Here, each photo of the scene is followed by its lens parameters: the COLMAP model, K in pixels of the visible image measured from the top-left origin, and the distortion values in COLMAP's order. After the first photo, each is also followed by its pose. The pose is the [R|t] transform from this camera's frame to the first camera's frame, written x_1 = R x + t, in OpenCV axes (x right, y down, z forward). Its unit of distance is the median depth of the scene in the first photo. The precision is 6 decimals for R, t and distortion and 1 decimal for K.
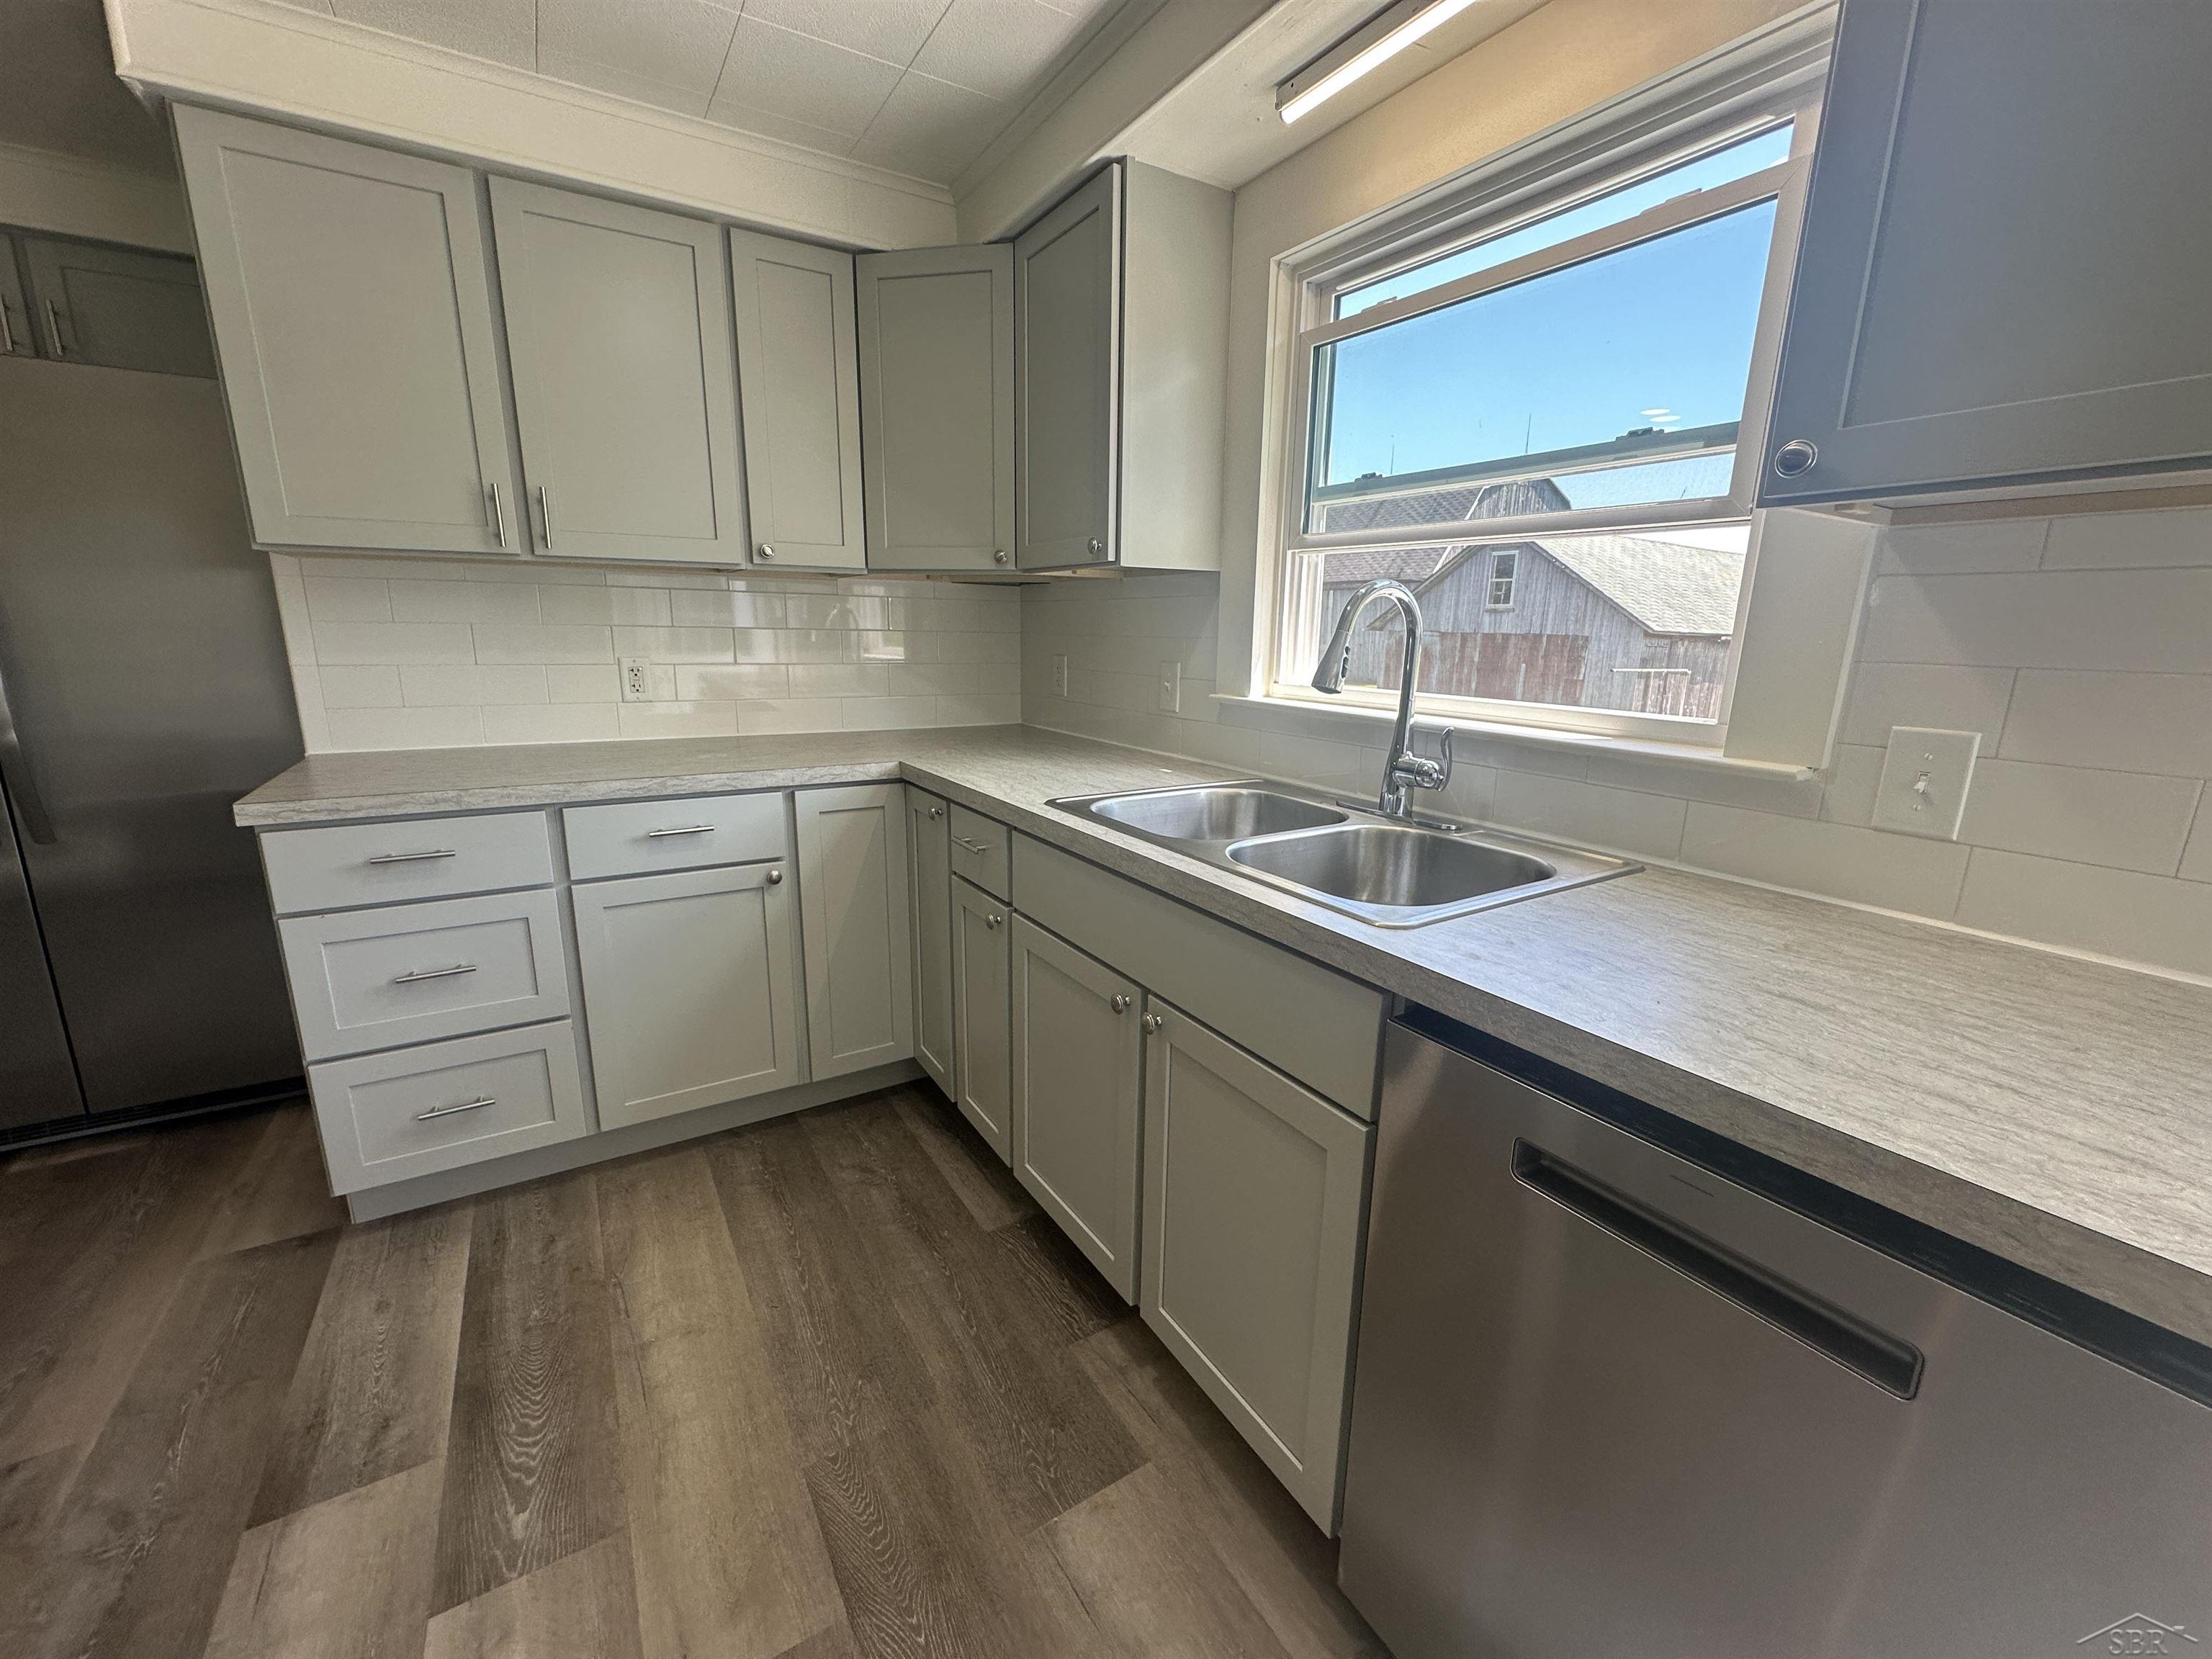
lens RADIAL K [[884.3, 0, 1106.0], [0, 884.3, 829.5], [0, 0, 1]] dist [-0.002679, 0.000100]
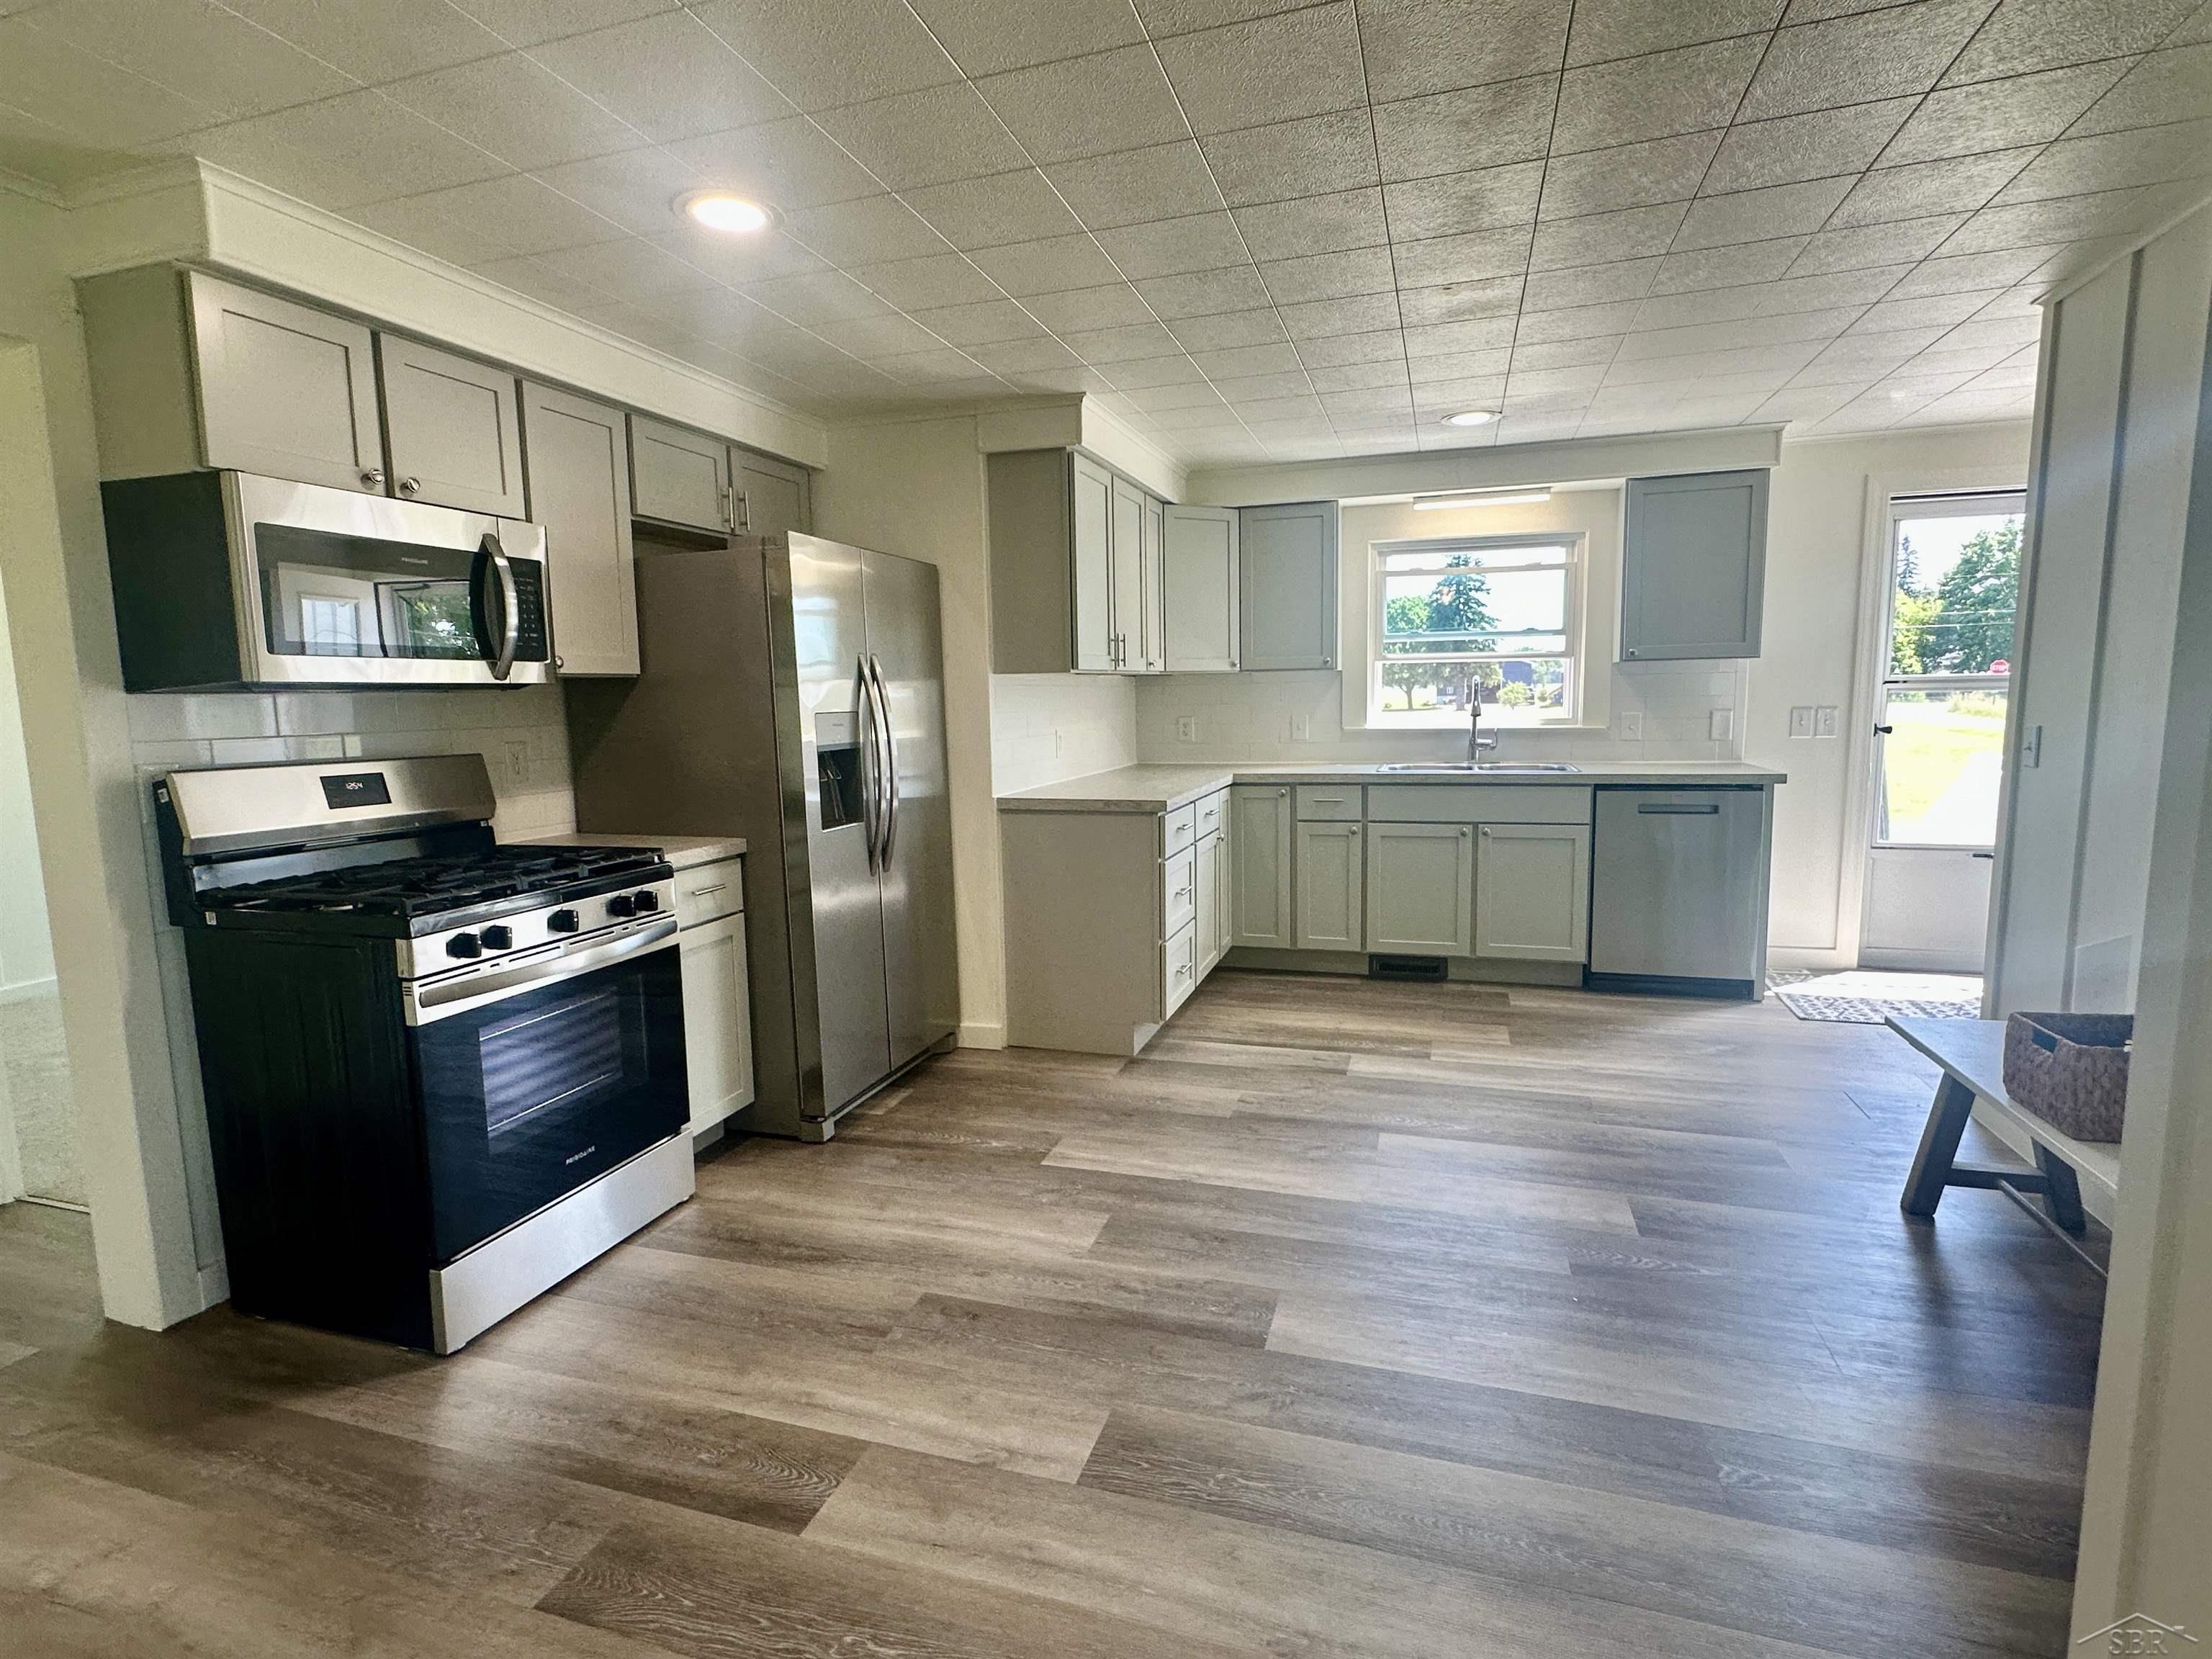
lens RADIAL K [[1090.9, 0, 1106.0], [0, 1090.9, 829.5], [0, 0, 1]] dist [0.003434, 0.000146]
pose [[0.759757, -0.115754, 0.639820, -2.425518], [0.179723, 0.983074, -0.035559, 0.089297], [-0.624875, 0.142007, 0.767701, -0.720150]]
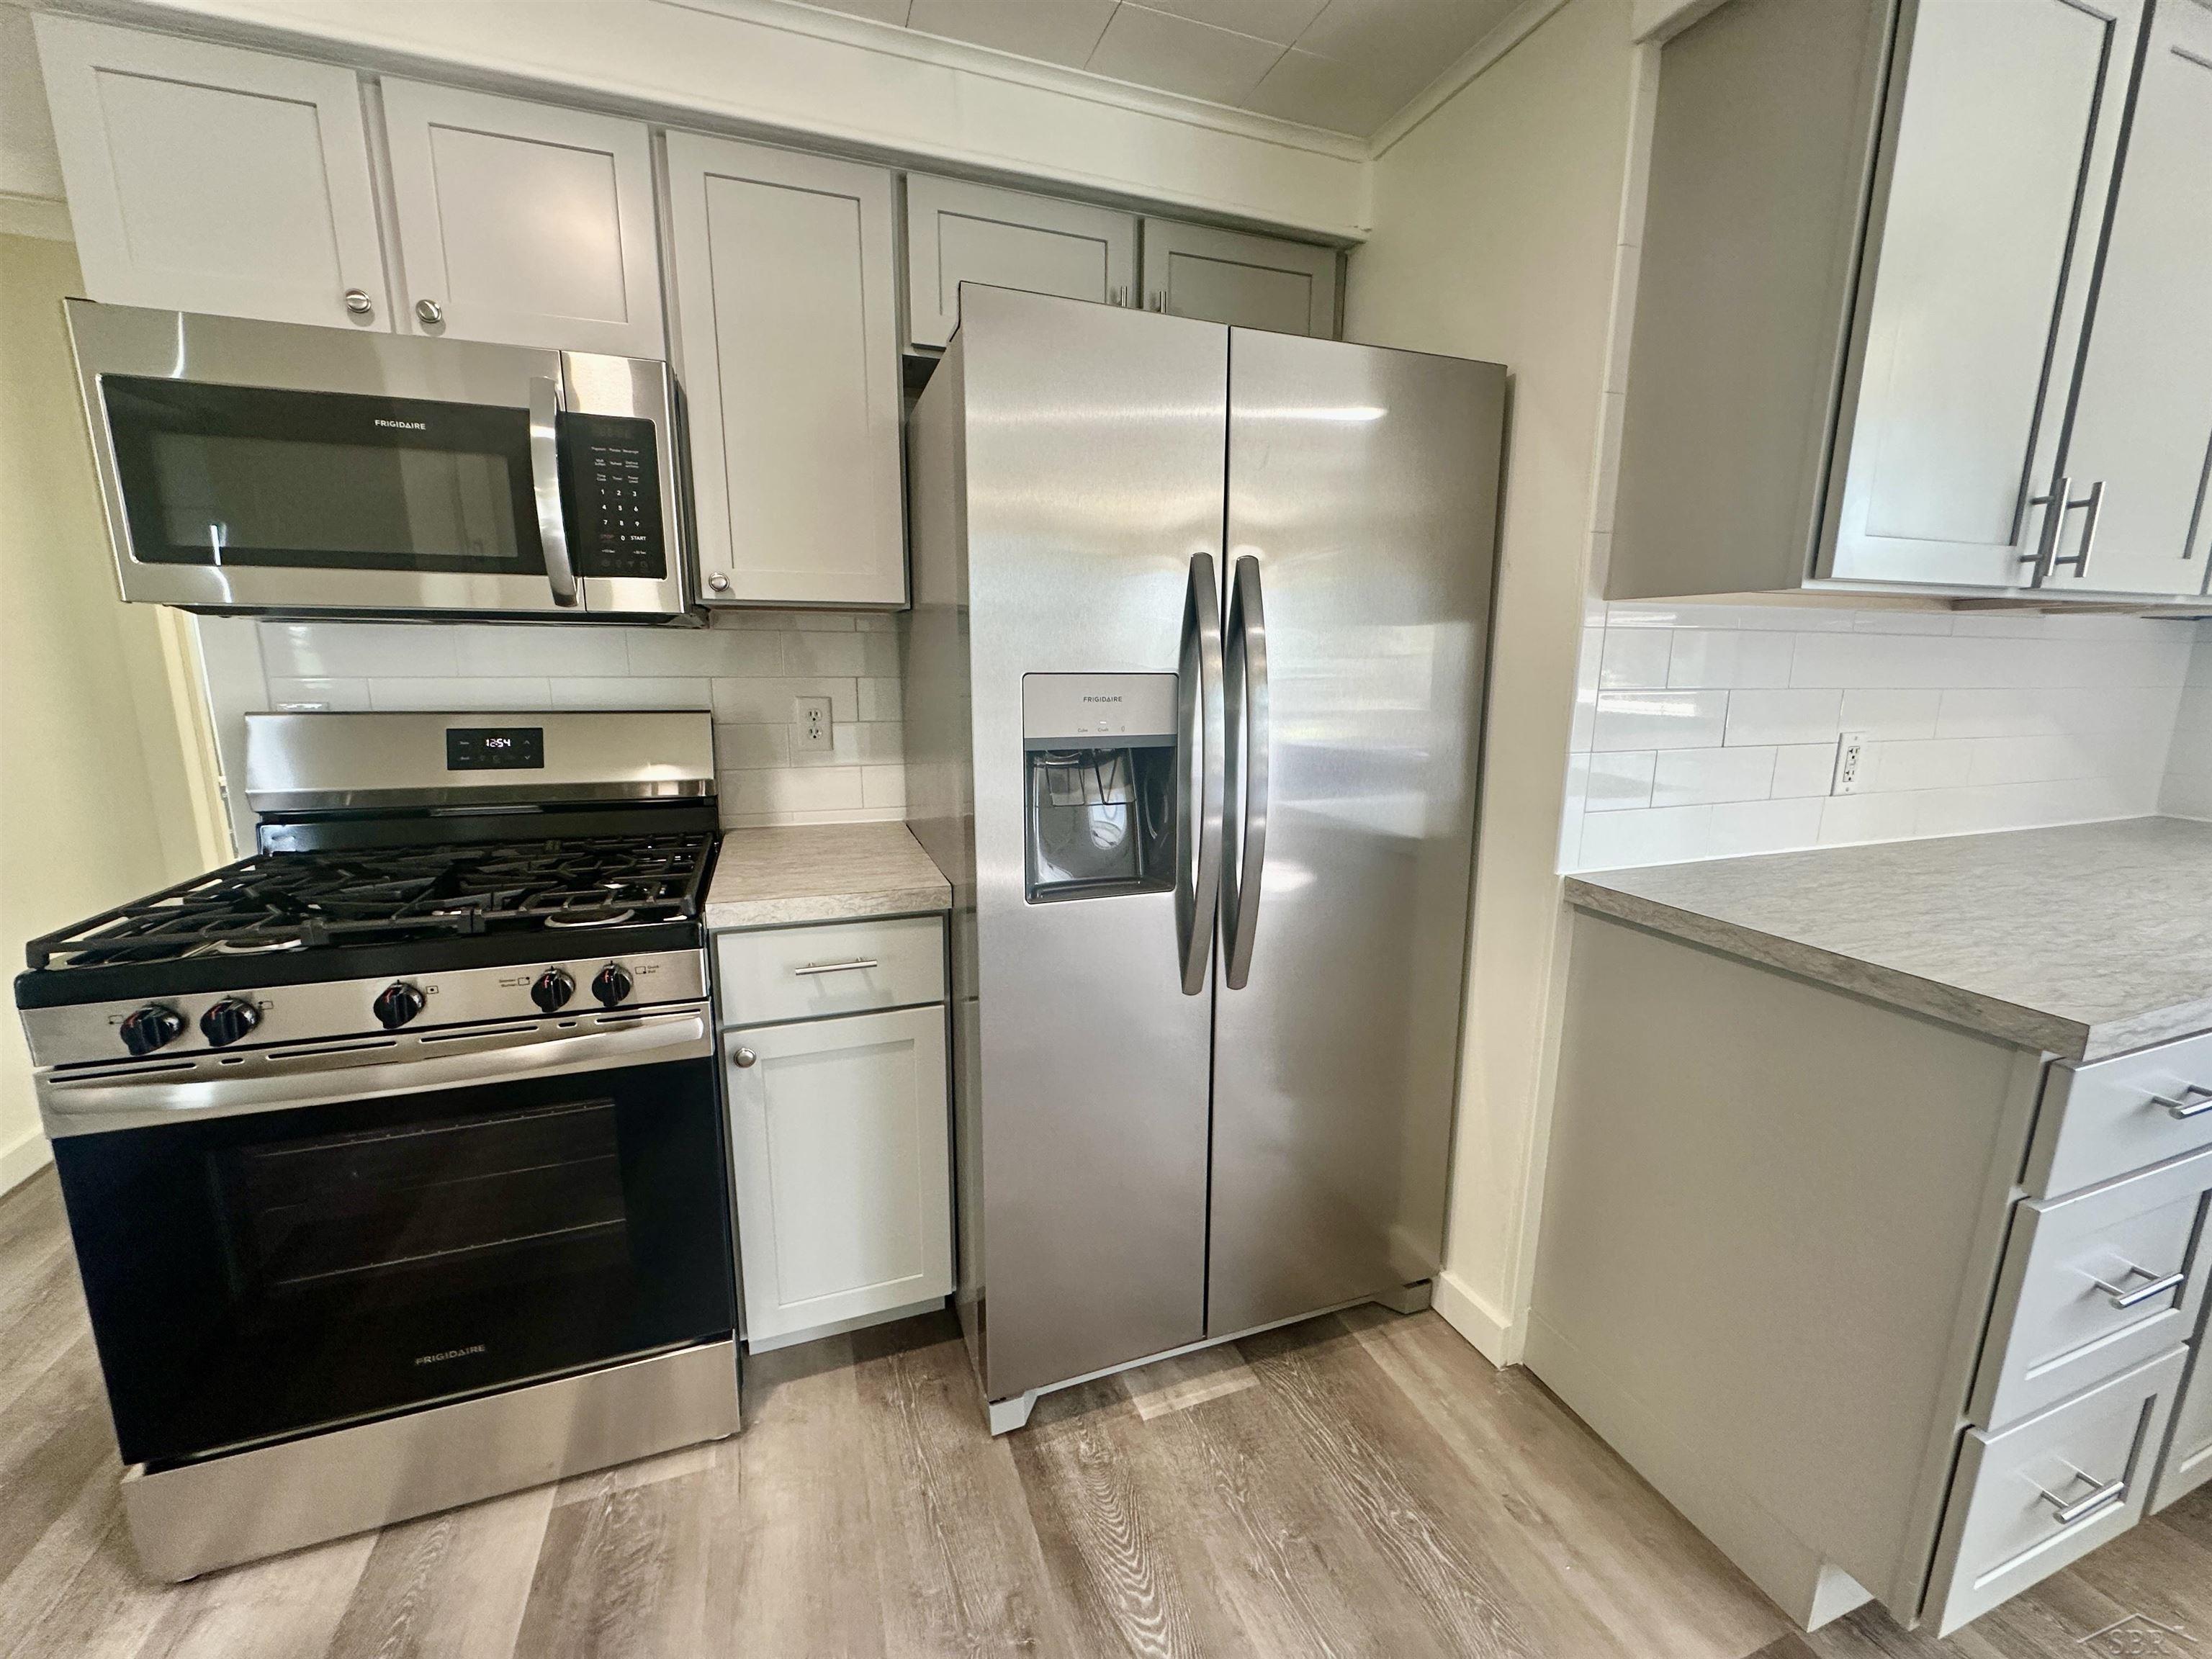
lens RADIAL K [[884.3, 0, 1106.0], [0, 884.3, 829.5], [0, 0, 1]] dist [-0.002679, 0.000100]
pose [[0.979534, 0.023535, -0.199897, -1.365512], [-0.031189, 0.998893, -0.035223, -0.104310], [0.198847, 0.040737, 0.979184, 0.276194]]
